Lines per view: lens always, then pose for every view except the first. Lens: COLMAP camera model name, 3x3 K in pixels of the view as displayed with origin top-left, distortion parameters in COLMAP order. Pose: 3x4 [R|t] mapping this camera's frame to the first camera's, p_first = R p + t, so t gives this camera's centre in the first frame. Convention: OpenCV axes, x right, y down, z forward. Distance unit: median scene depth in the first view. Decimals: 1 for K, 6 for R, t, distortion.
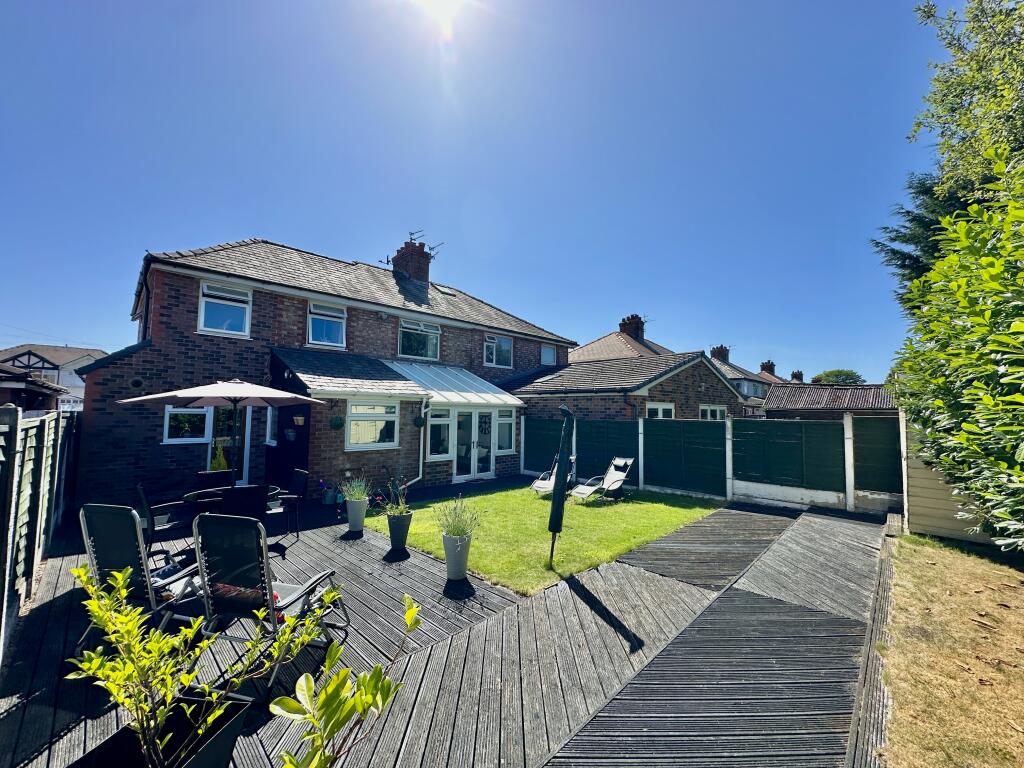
lens RADIAL K [[407.5, 0, 512.0], [0, 407.5, 384.0], [0, 0, 1]] dist [0.000980, 0.000156]
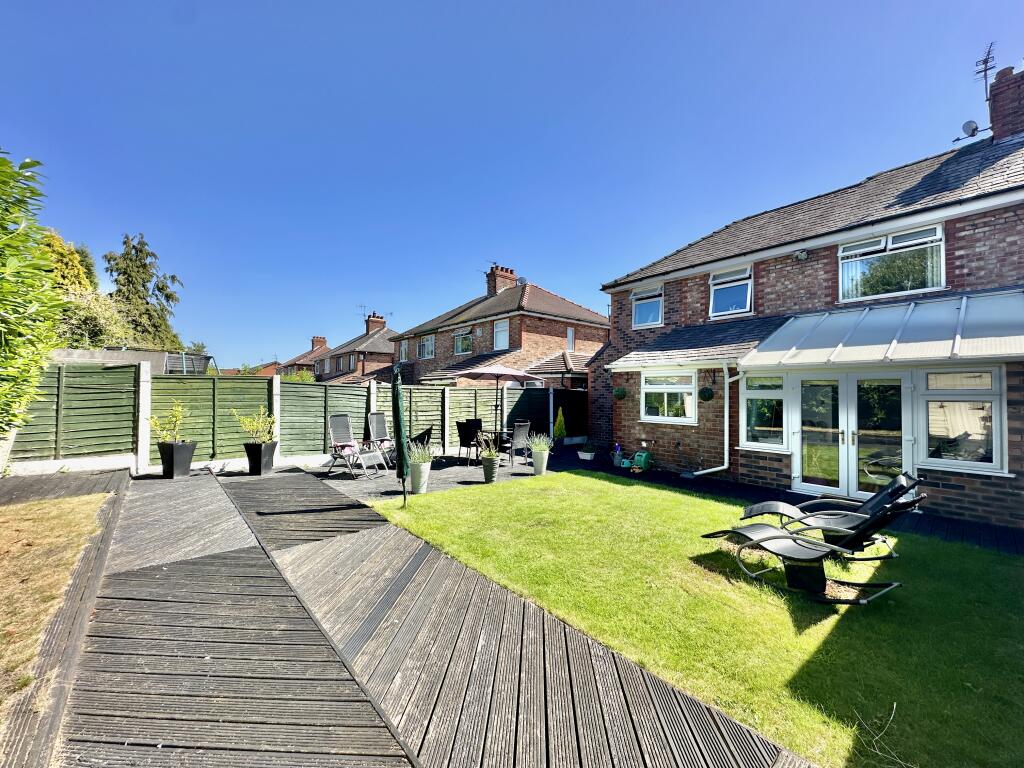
lens RADIAL K [[407.5, 0, 512.0], [0, 407.5, 384.0], [0, 0, 1]] dist [0.000980, 0.000156]
pose [[-0.079079, -0.036723, -0.996192, 0.536067], [0.056324, 0.997560, -0.041245, 0.078068], [0.995276, -0.059371, -0.076818, 0.630210]]
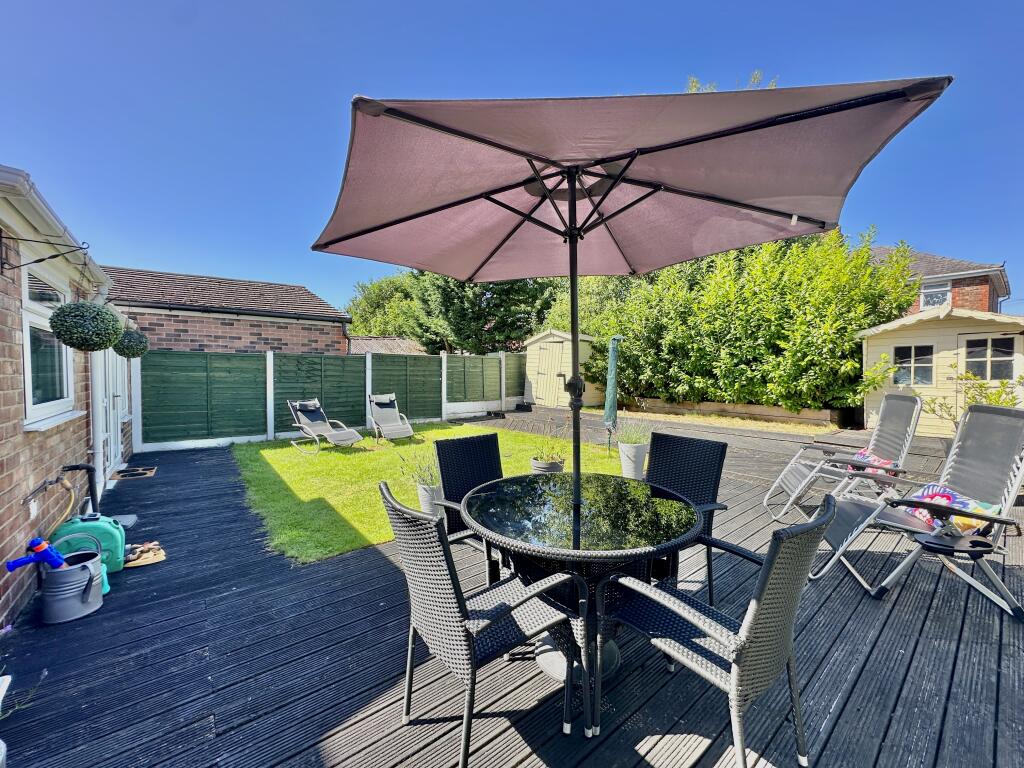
lens RADIAL K [[407.5, 0, 512.0], [0, 407.5, 384.0], [0, 0, 1]] dist [0.000980, 0.000156]
pose [[0.108297, -0.036511, 0.993448, -0.537516], [-0.065800, 0.996871, 0.043809, 0.085958], [-0.991939, -0.070113, 0.105556, 0.532233]]
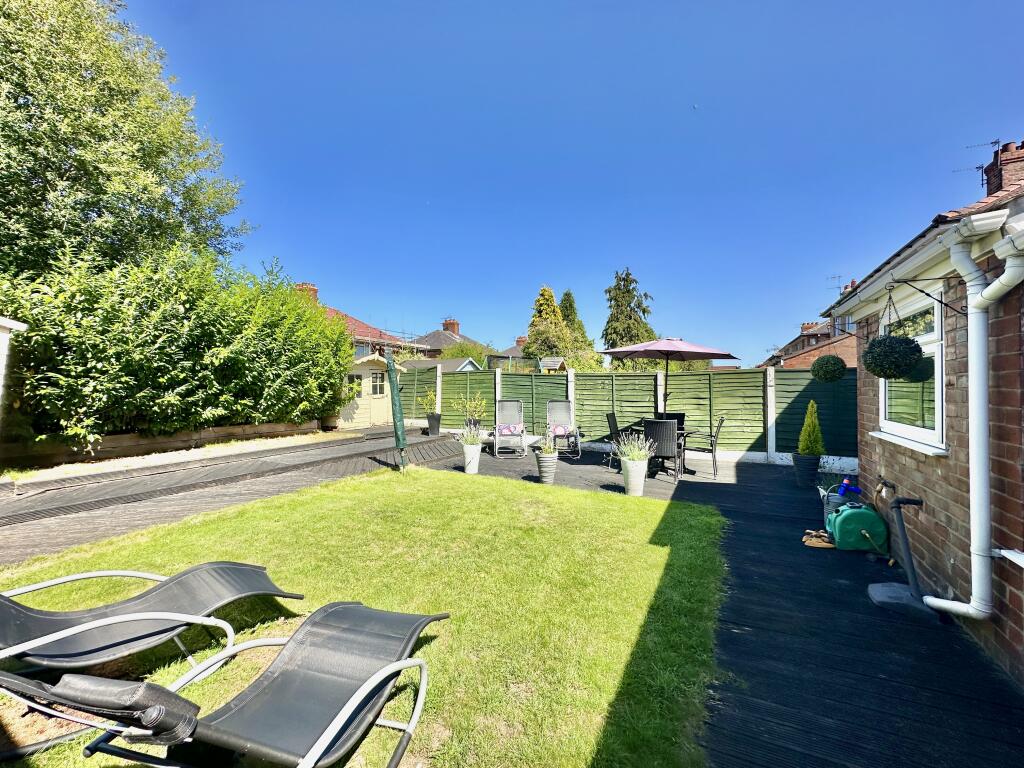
lens RADIAL K [[407.5, 0, 512.0], [0, 407.5, 384.0], [0, 0, 1]] dist [0.000980, 0.000156]
pose [[-0.952834, -0.014968, -0.303123, 0.069941], [0.008358, 0.997110, -0.075508, 0.116815], [0.303377, -0.074480, -0.949955, 1.069845]]
